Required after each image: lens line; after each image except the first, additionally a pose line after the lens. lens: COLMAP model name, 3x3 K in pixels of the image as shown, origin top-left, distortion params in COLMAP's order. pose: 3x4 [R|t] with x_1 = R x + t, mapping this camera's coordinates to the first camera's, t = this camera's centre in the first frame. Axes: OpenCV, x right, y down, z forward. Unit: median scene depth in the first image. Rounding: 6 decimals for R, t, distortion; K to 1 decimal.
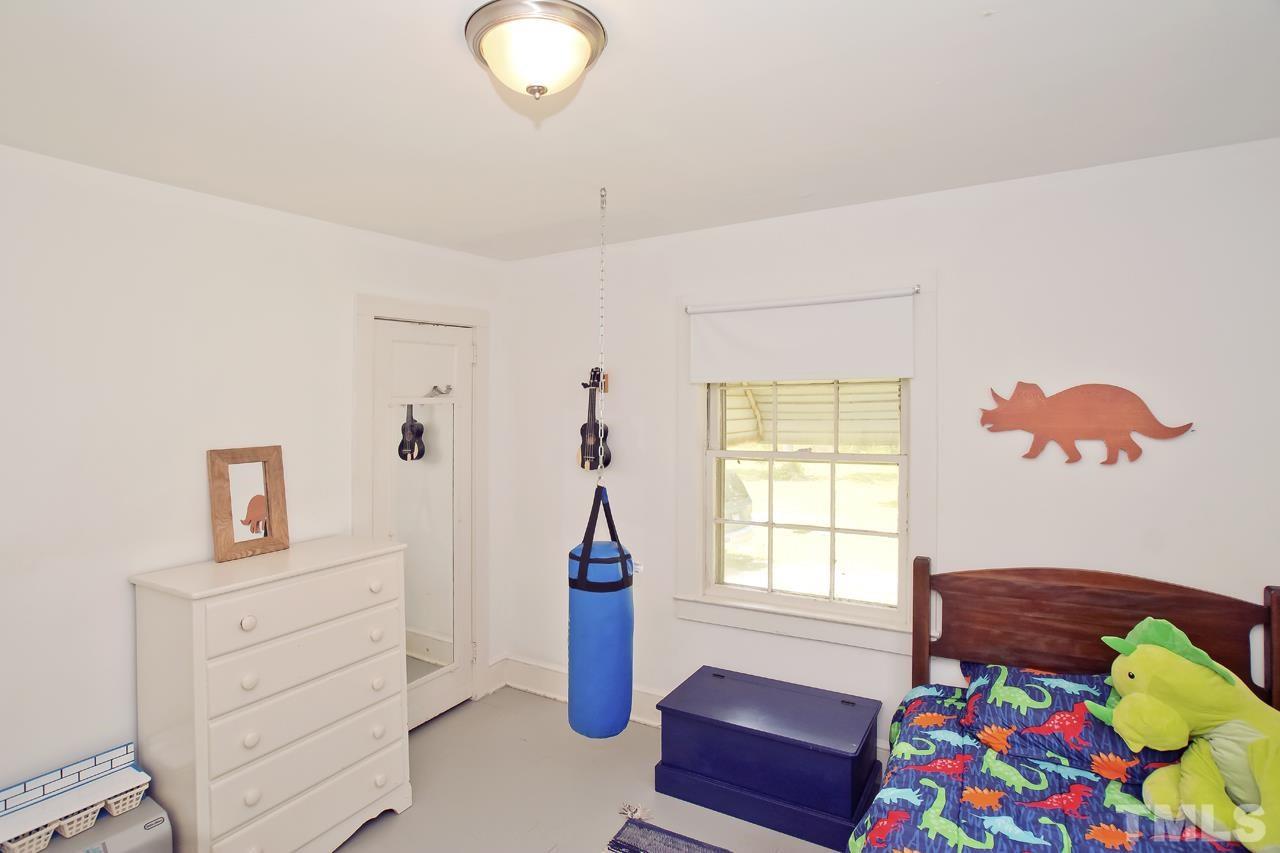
lens RADIAL K [[629.6, 0, 640.9], [0, 629.6, 392.8], [0, 0, 1]] dist [0.001437, 0.000858]
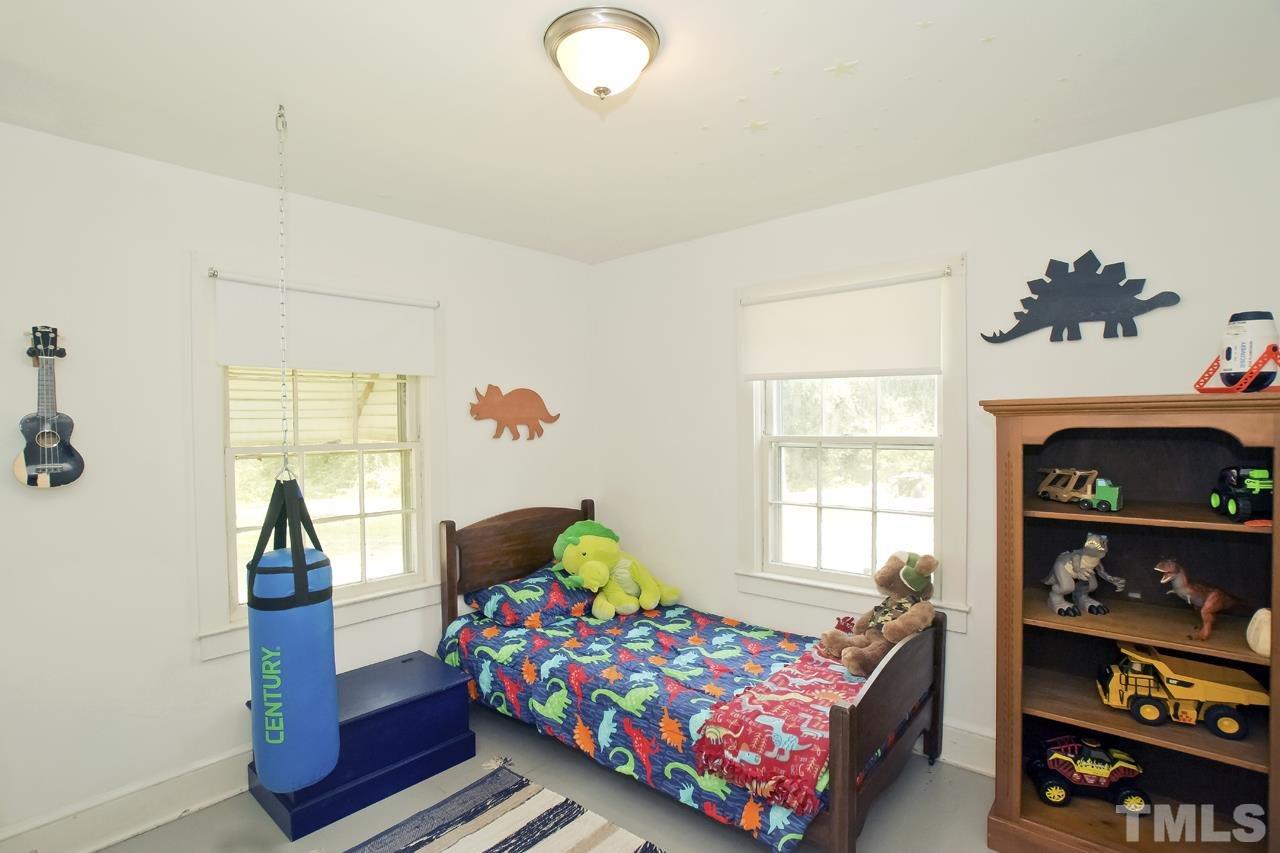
lens RADIAL K [[700.2, 0, 638.4], [0, 700.2, 418.3], [0, 0, 1]] dist [0.010623, 0.001506]
pose [[0.178579, 0.007125, 0.983900, -0.915529], [-0.024297, 0.999701, -0.002829, 0.057544], [-0.983626, -0.023400, 0.178698, 0.416727]]
